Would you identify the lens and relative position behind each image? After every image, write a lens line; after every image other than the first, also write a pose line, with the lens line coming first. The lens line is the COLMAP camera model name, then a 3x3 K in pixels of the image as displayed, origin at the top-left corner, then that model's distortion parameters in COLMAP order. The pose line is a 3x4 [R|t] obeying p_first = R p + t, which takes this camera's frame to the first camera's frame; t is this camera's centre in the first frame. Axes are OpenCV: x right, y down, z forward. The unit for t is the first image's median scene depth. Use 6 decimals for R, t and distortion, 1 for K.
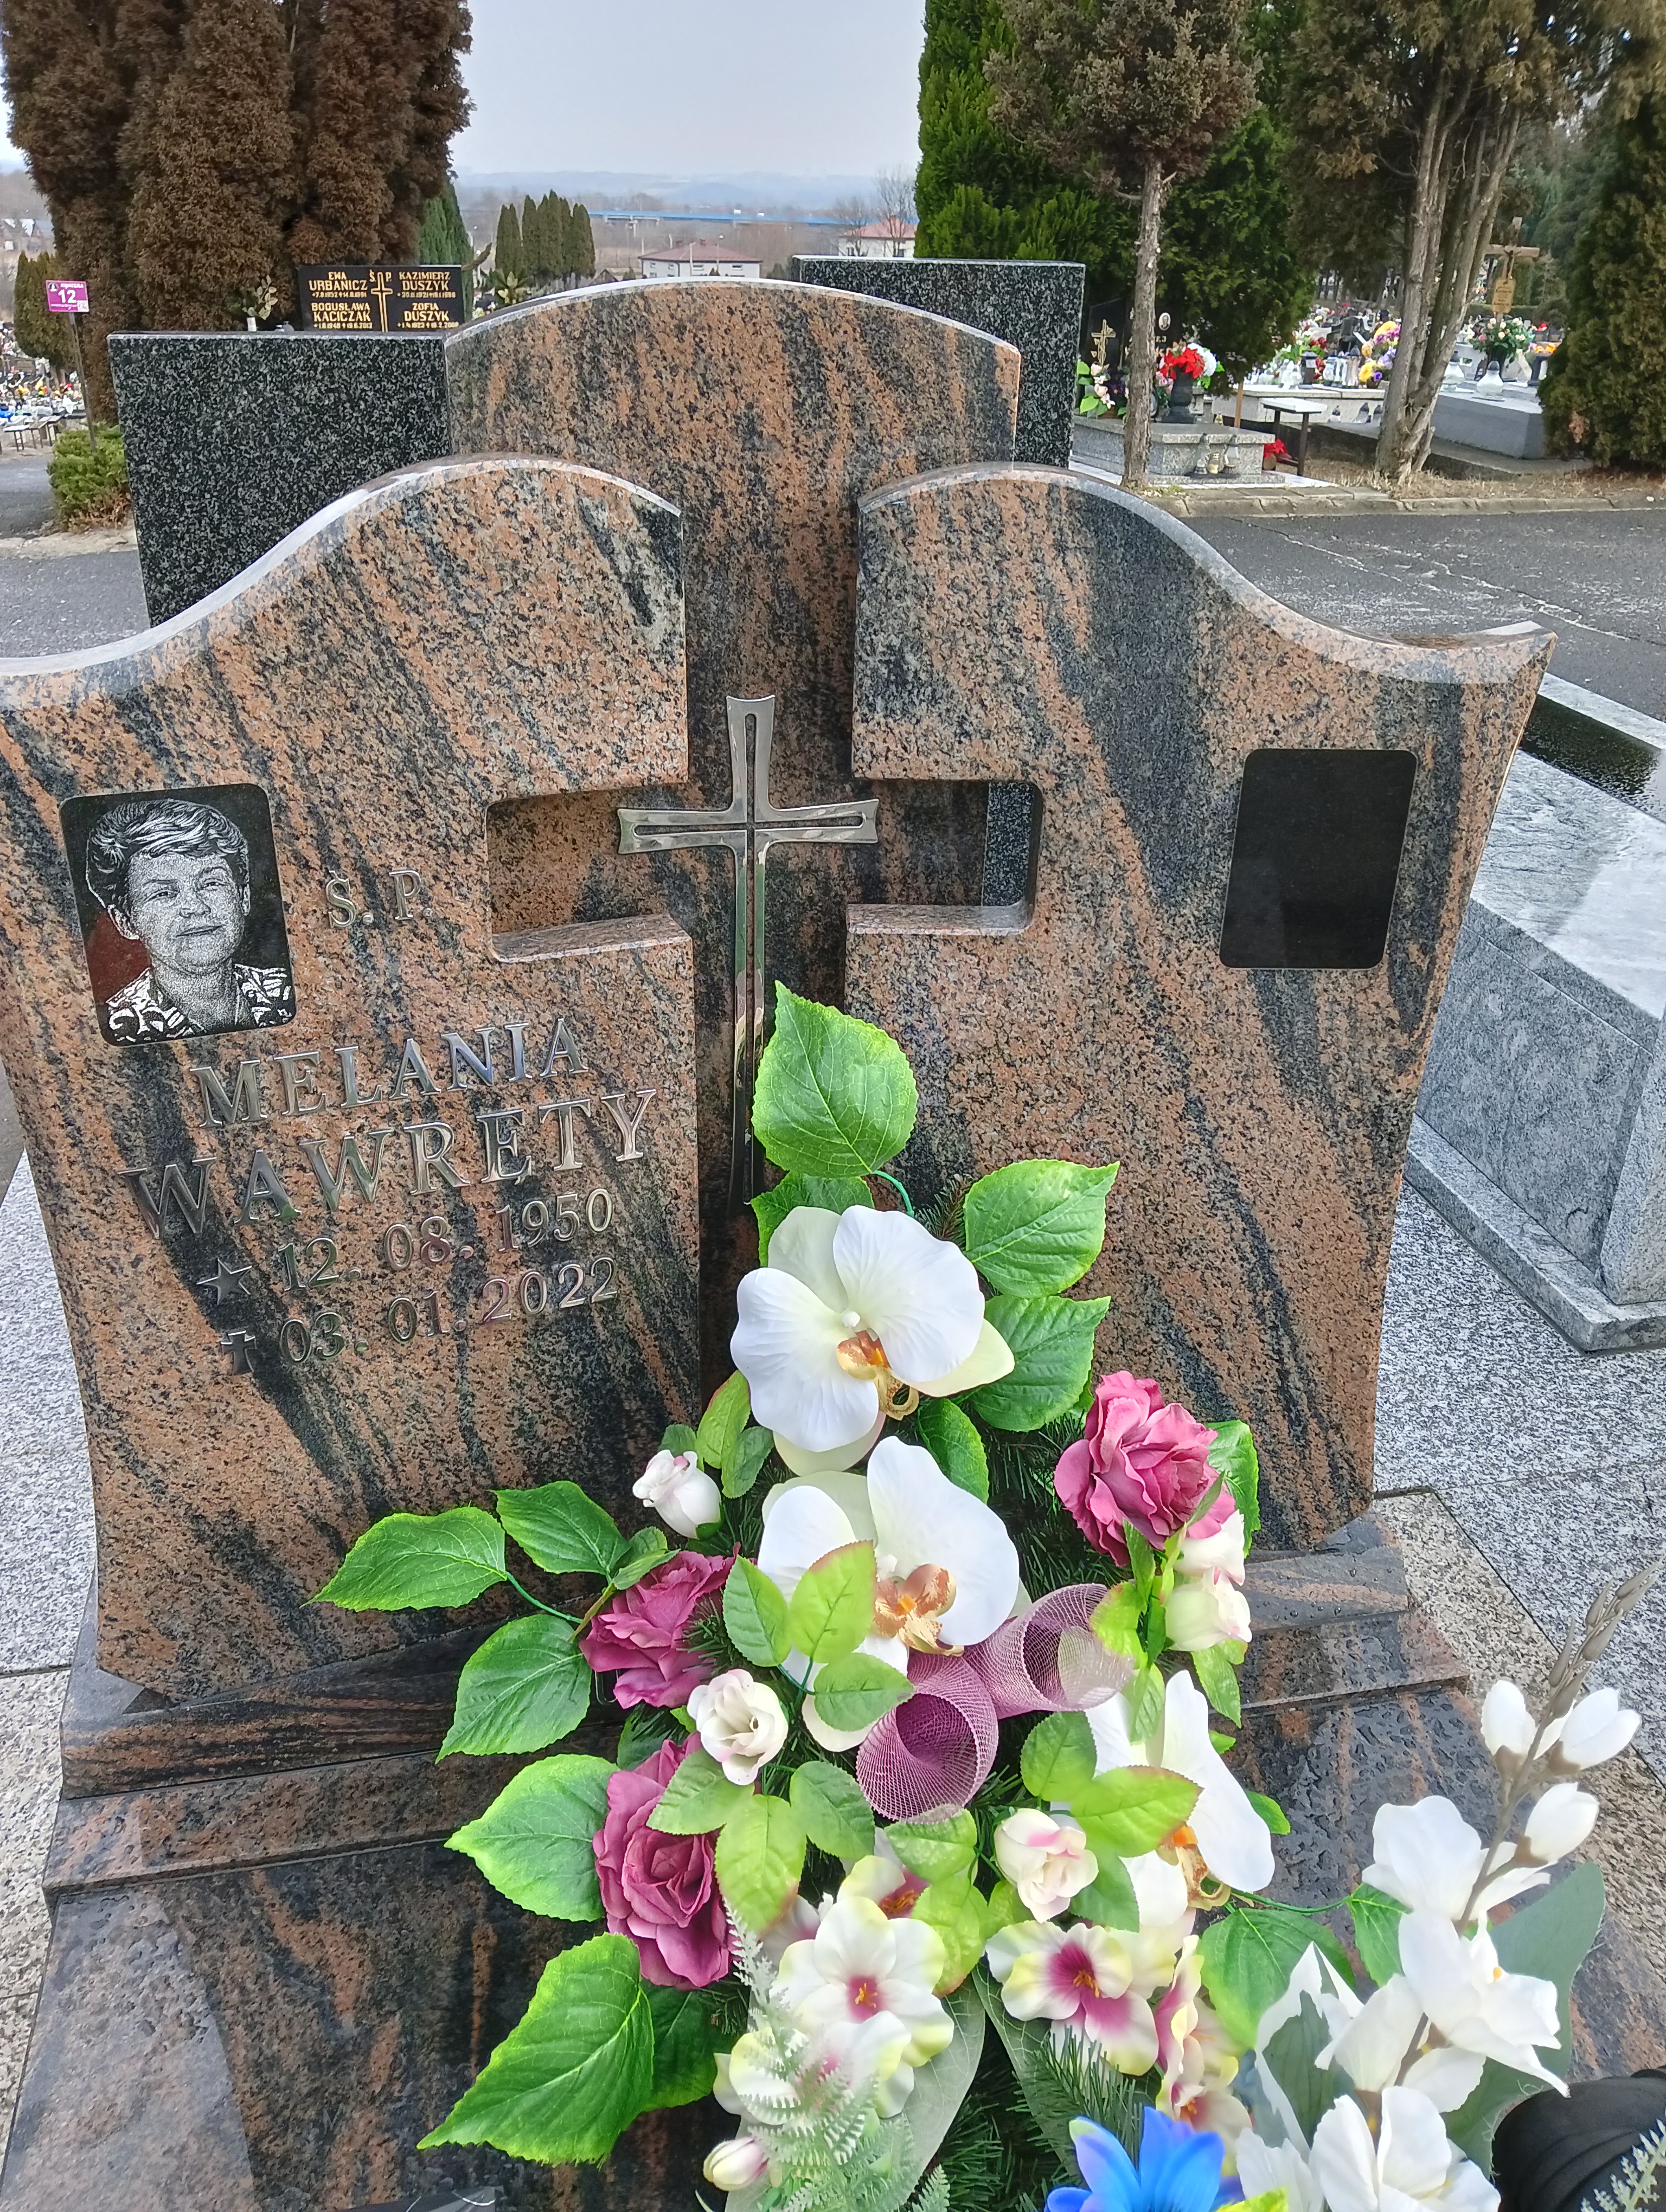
lens RADIAL K [[1769.9, 0, 872.2], [0, 1769.9, 1108.6], [0, 0, 1]] dist [0.033849, -0.055482]
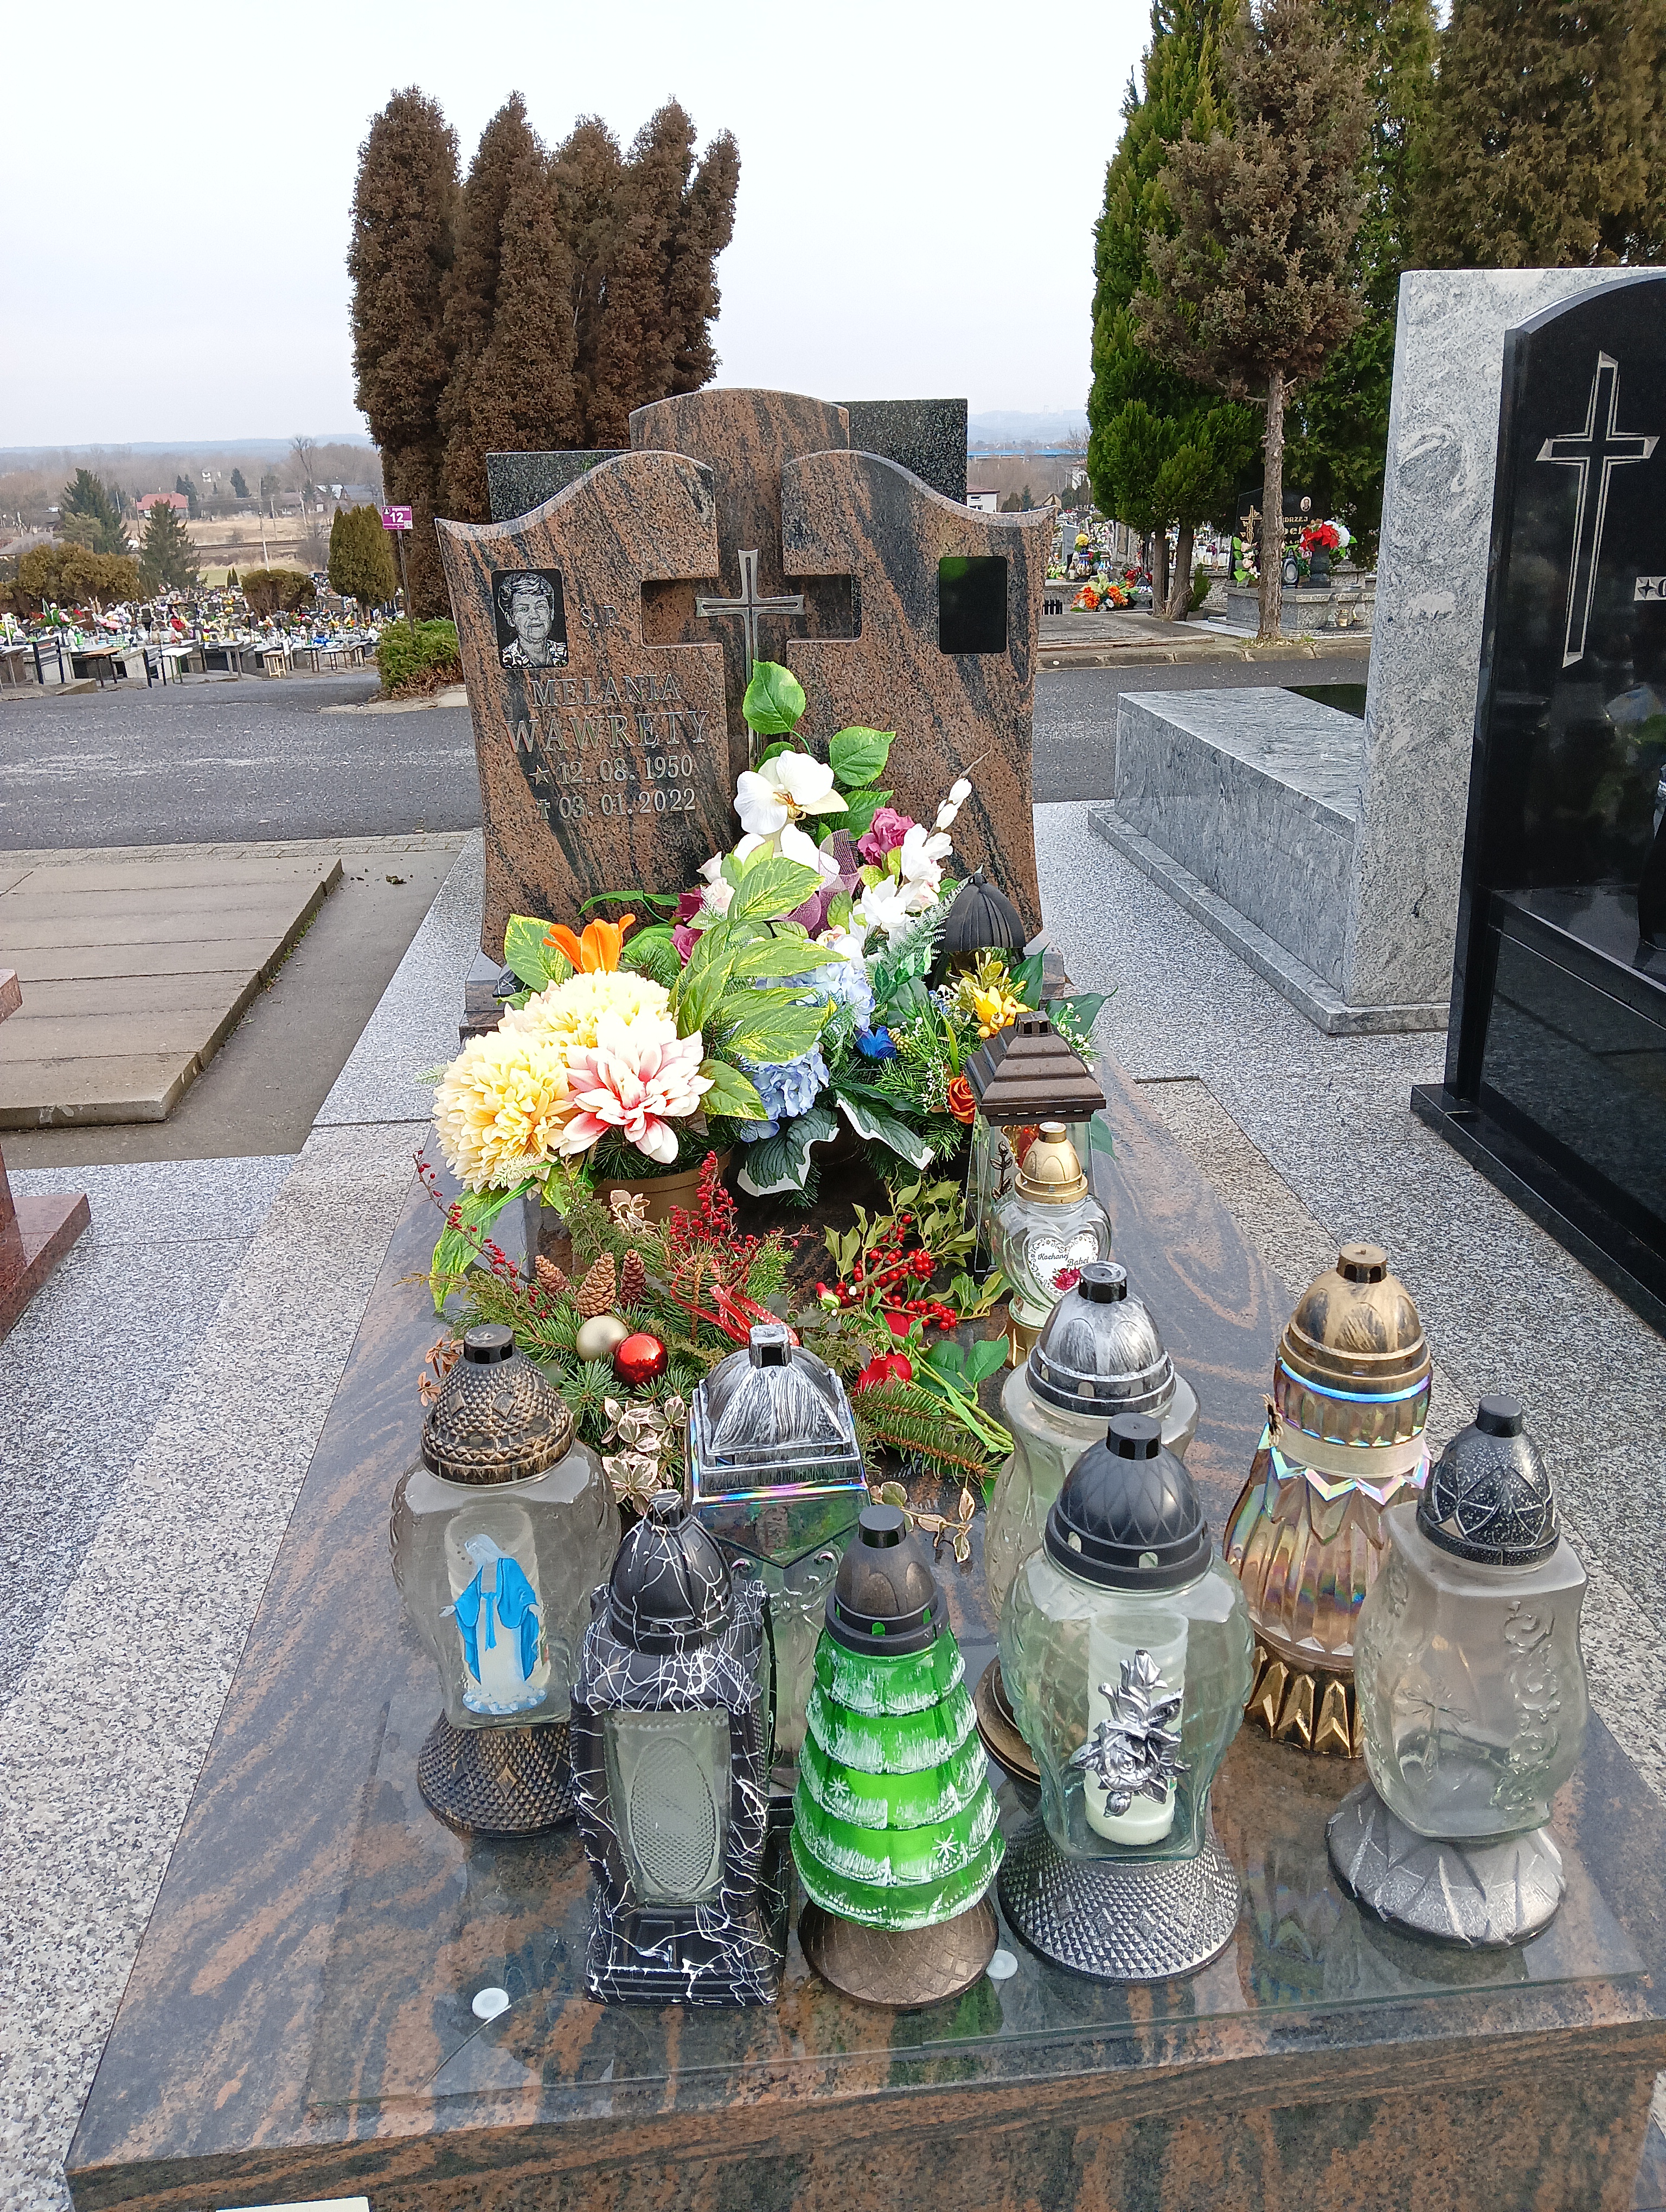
lens RADIAL K [[1792.1, 0, 886.6], [0, 1792.1, 1113.1], [0, 0, 1]] dist [0.091011, -0.158095]
pose [[0.991630, -0.004707, -0.129024, 0.433984], [-0.010293, 0.993272, -0.115348, 0.816988], [0.128699, 0.115710, 0.984910, -1.341949]]
